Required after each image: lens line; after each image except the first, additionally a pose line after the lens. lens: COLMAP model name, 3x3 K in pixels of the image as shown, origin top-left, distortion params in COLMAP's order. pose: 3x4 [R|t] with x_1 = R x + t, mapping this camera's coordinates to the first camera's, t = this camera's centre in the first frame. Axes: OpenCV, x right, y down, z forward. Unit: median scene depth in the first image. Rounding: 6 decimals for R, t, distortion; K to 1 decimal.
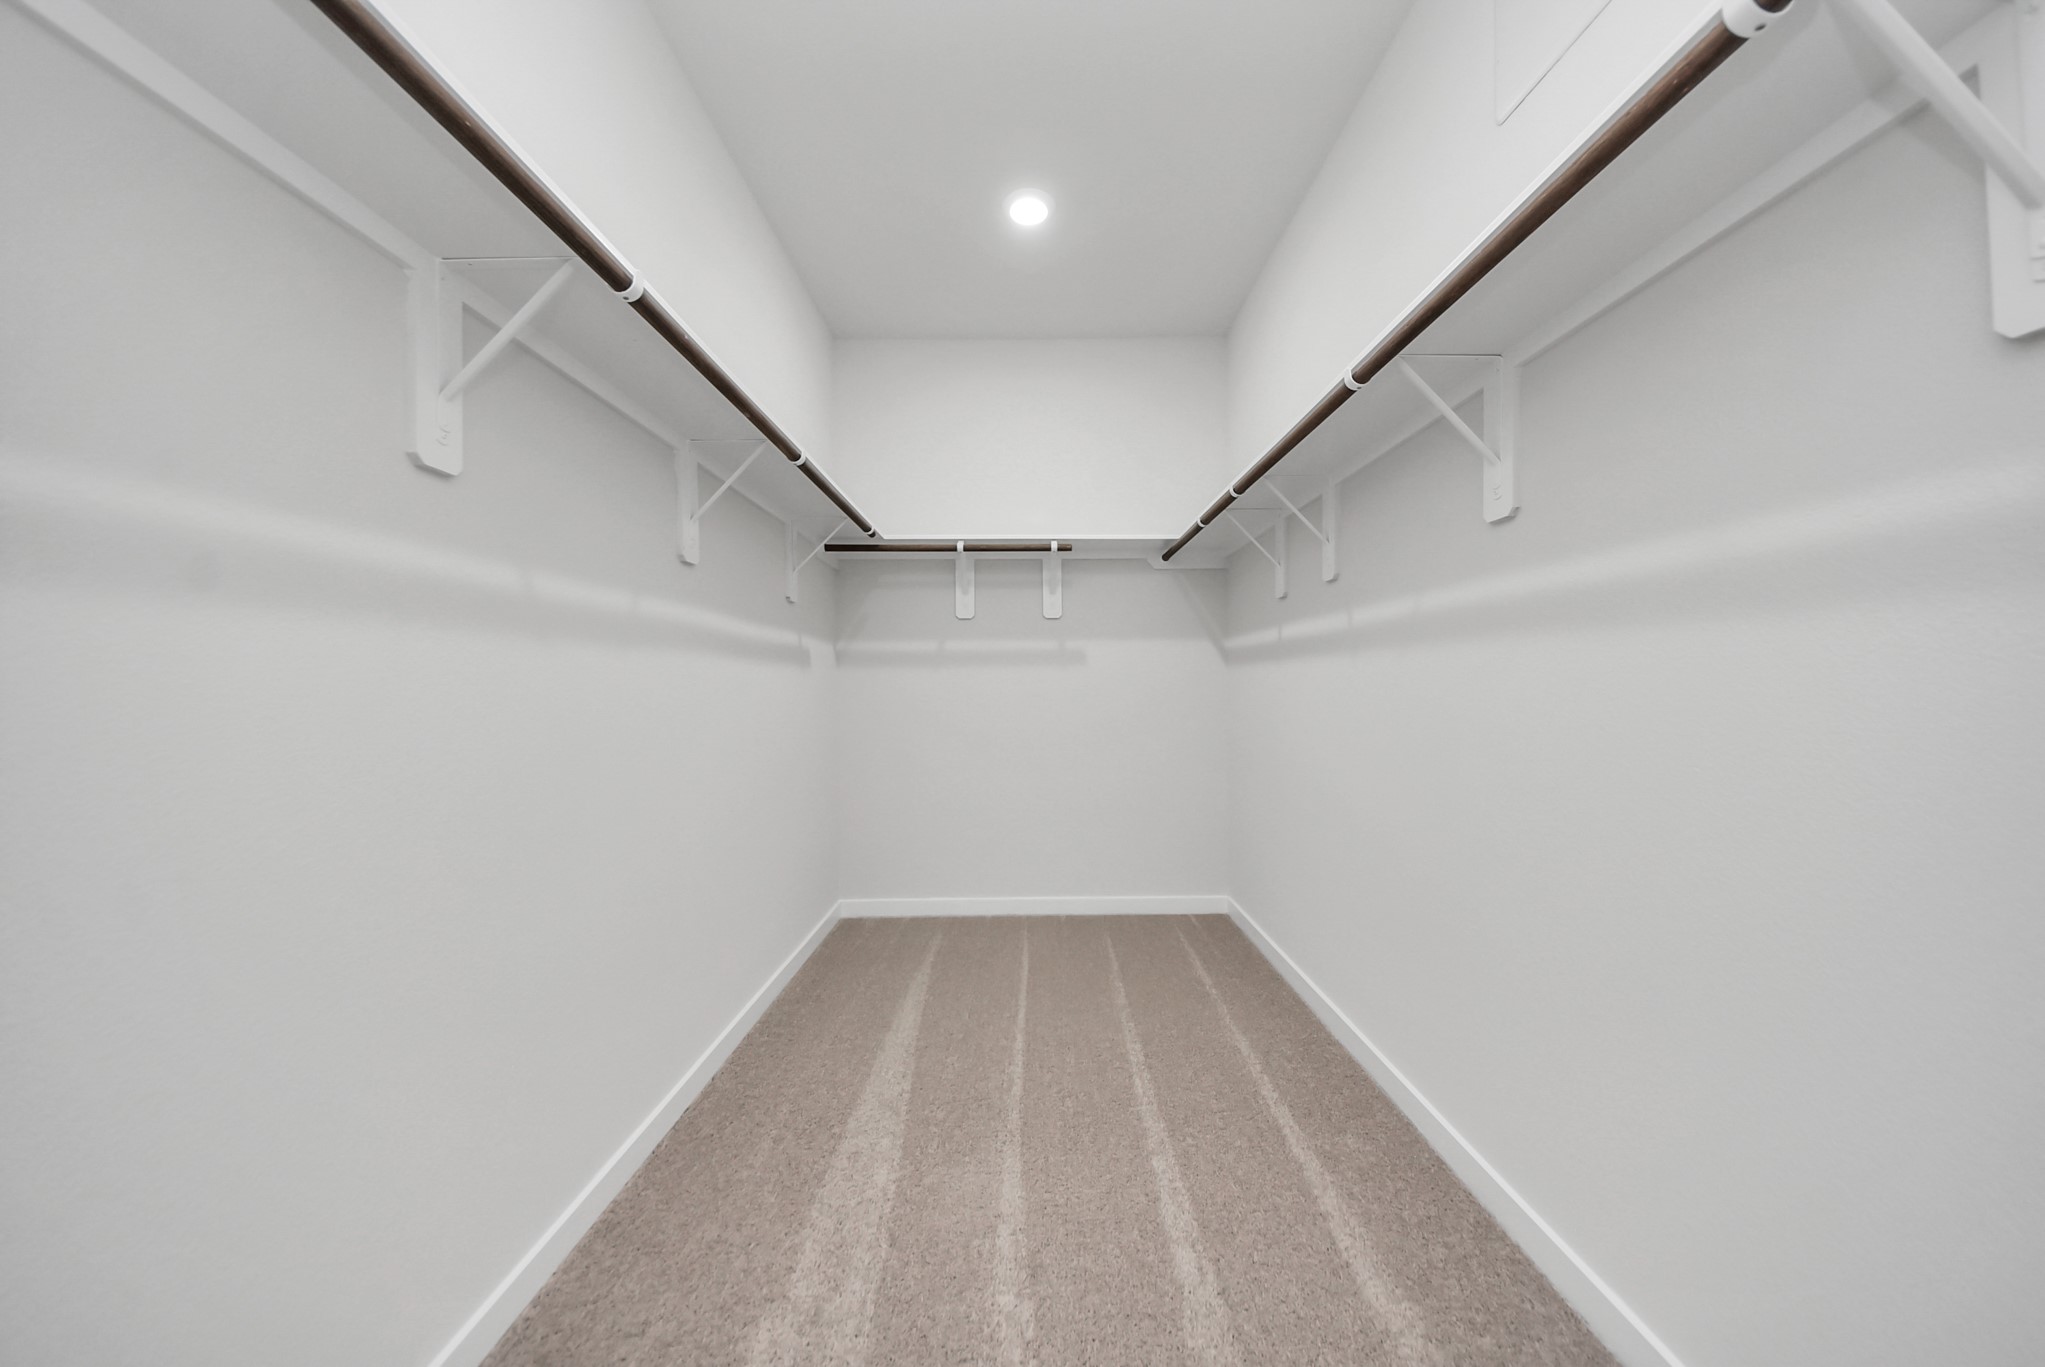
lens RADIAL K [[736.7, 0, 1048.9], [0, 736.7, 691.1], [0, 0, 1]] dist [0.001763, -0.009876]
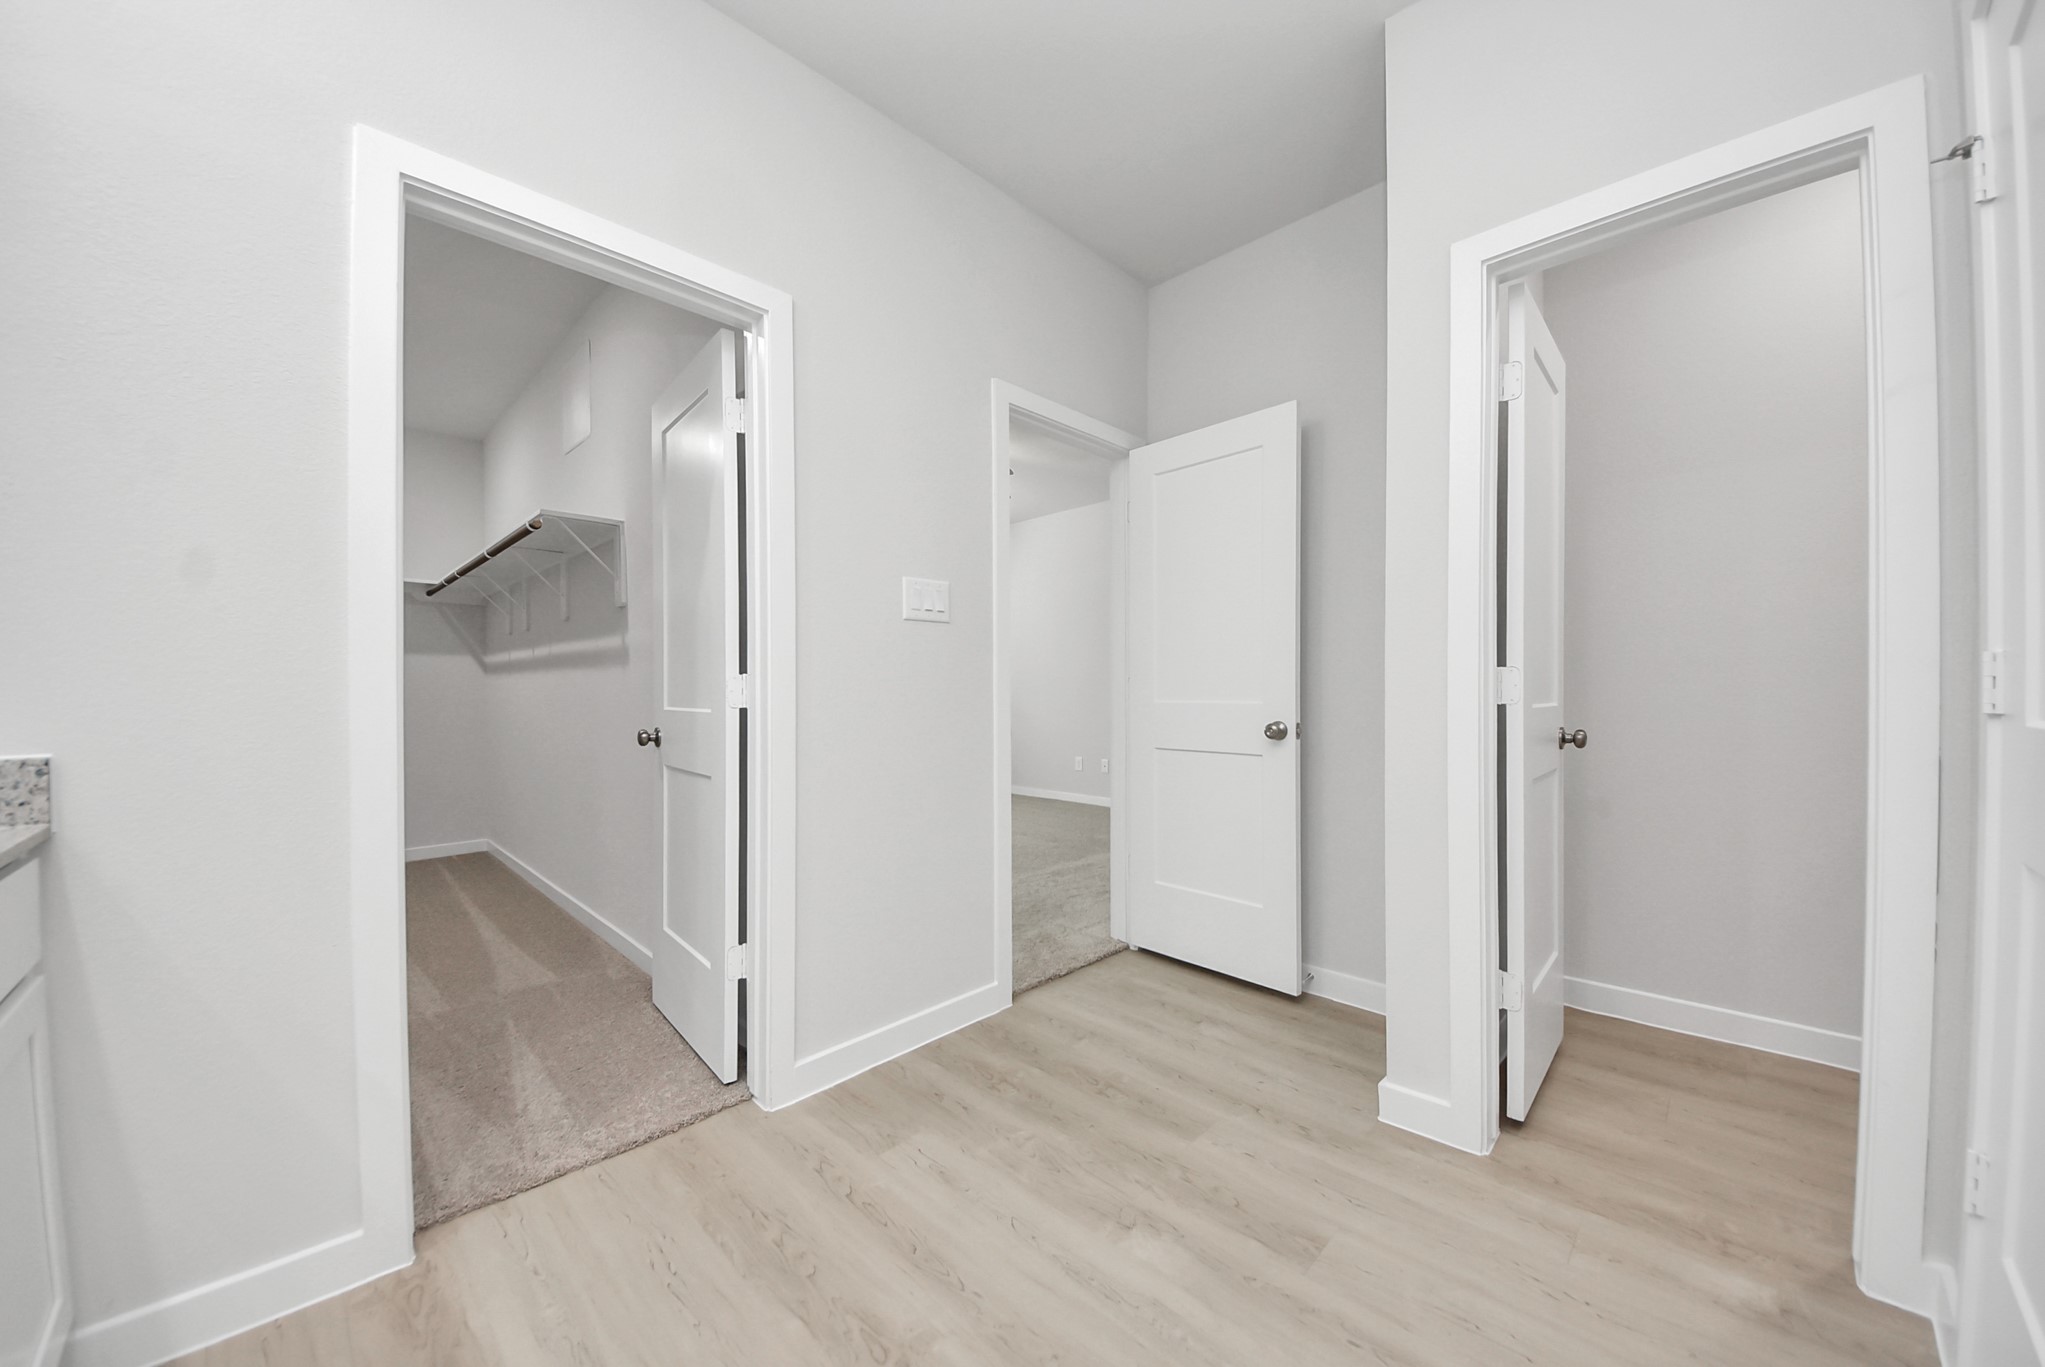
lens RADIAL K [[736.7, 0, 1048.9], [0, 736.7, 691.1], [0, 0, 1]] dist [0.001763, -0.009876]
pose [[0.711236, -0.002578, 0.702948, 0.021482], [0.006656, 0.999973, -0.003068, 0.008469], [-0.702922, 0.006861, 0.711234, -0.796922]]
